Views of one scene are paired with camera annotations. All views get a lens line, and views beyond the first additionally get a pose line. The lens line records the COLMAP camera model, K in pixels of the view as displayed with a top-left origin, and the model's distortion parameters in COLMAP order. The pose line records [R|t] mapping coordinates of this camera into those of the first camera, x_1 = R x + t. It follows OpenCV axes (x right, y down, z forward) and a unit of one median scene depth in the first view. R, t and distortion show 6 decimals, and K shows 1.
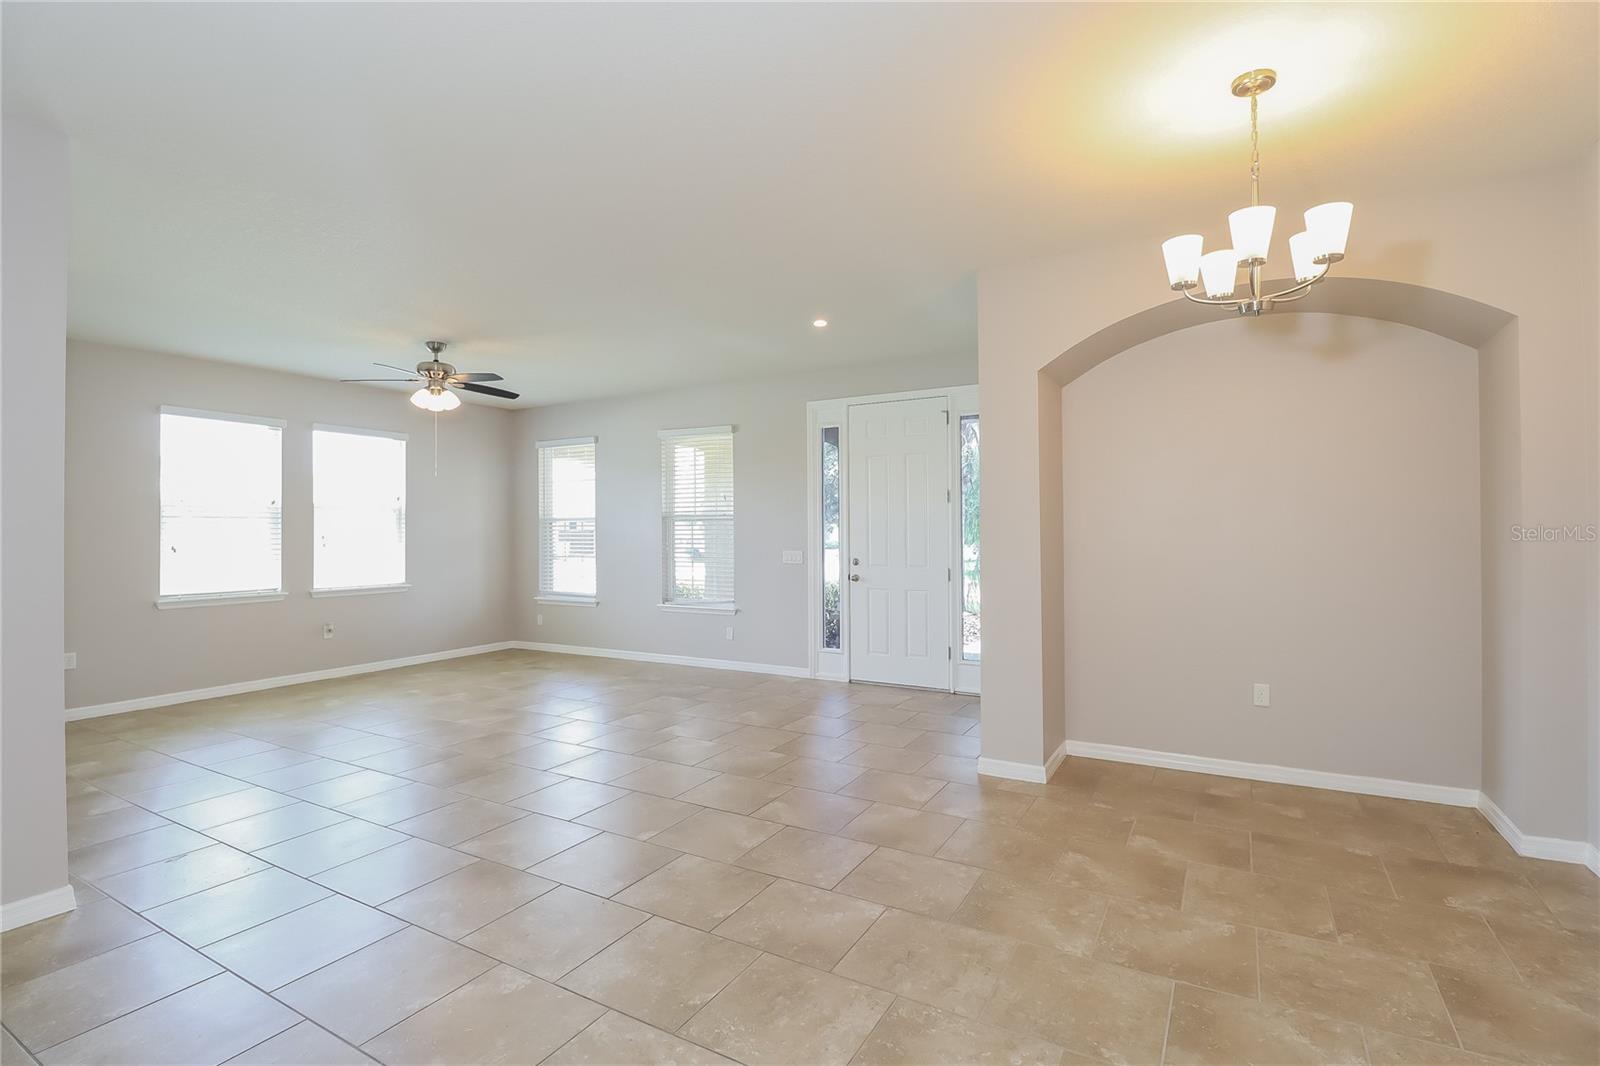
lens RADIAL K [[749.3, 0, 795.0], [0, 749.3, 528.5], [0, 0, 1]] dist [0.017536, -0.002513]
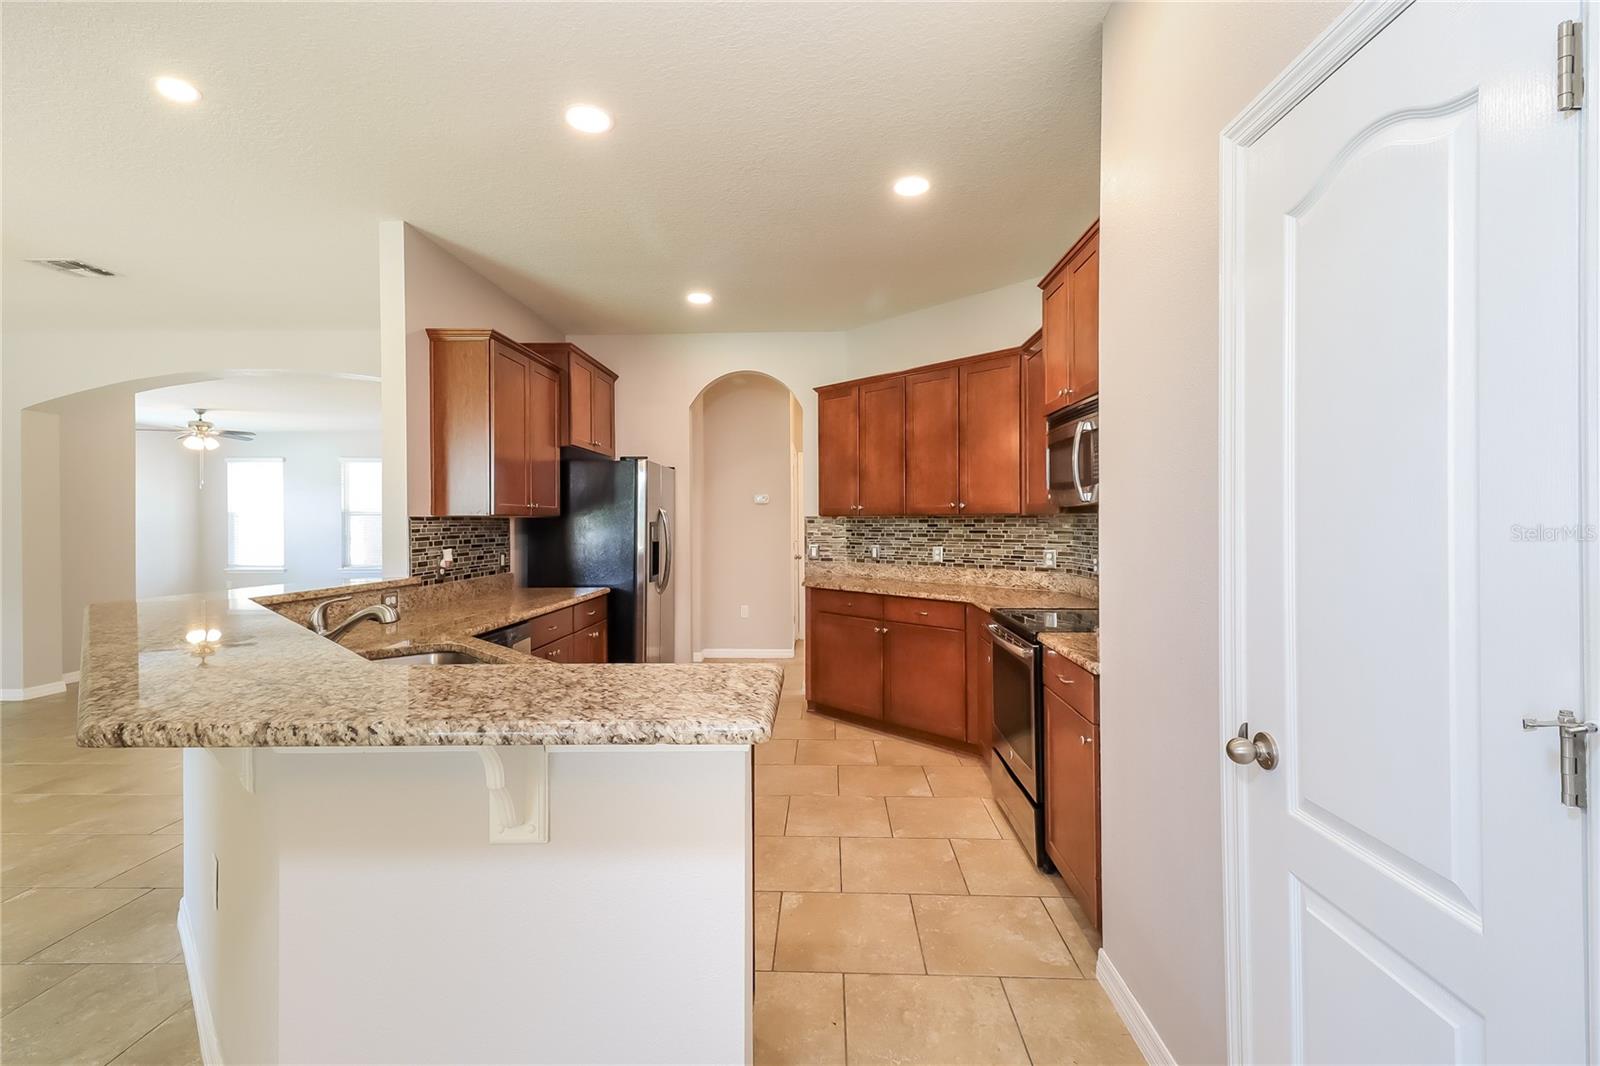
lens RADIAL K [[749.3, 0, 800.5], [0, 749.3, 518.8], [0, 0, 1]] dist [0.017536, -0.002513]
pose [[0.884677, 0.009628, 0.466104, -0.075829], [-0.006999, 0.999948, -0.007371, 0.002299], [-0.466151, 0.003259, 0.884699, -1.119697]]
